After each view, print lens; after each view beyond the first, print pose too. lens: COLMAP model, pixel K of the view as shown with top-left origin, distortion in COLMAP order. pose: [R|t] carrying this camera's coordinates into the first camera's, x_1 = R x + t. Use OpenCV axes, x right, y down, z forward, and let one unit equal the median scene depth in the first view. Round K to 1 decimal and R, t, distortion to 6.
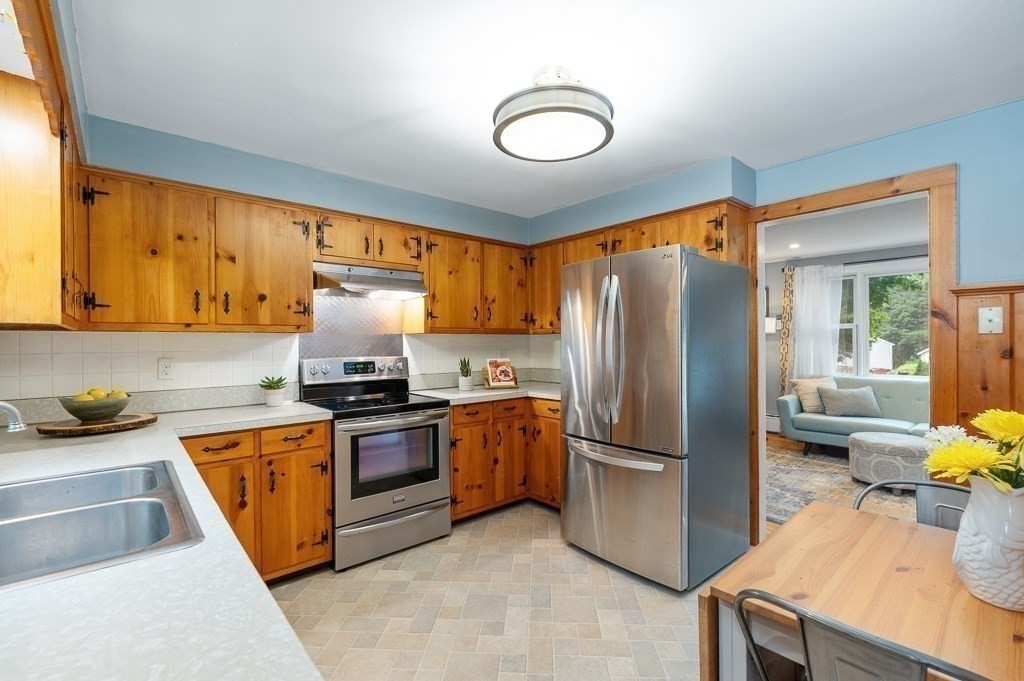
lens RADIAL K [[450.6, 0, 519.4], [0, 450.6, 341.1], [0, 0, 1]] dist [0.001414, 0.001686]
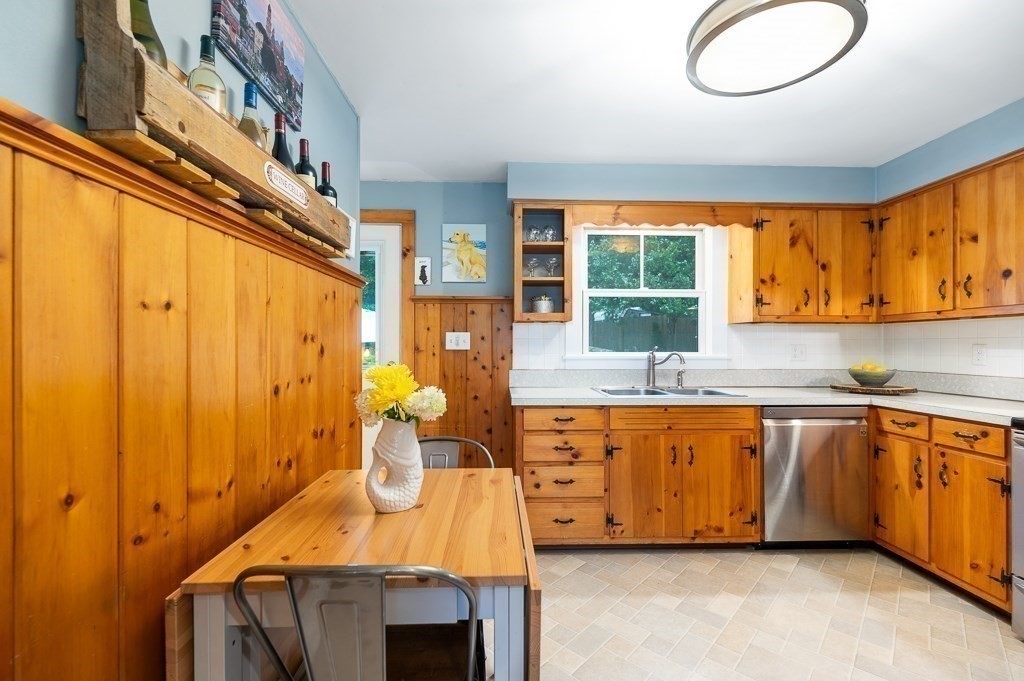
lens RADIAL K [[450.6, 0, 509.8], [0, 450.6, 343.5], [0, 0, 1]] dist [0.001414, 0.001686]
pose [[-0.644303, 0.002228, -0.764767, 0.735715], [0.002874, 0.999996, 0.000492, 0.034307], [0.764765, -0.001881, -0.644306, 0.895675]]
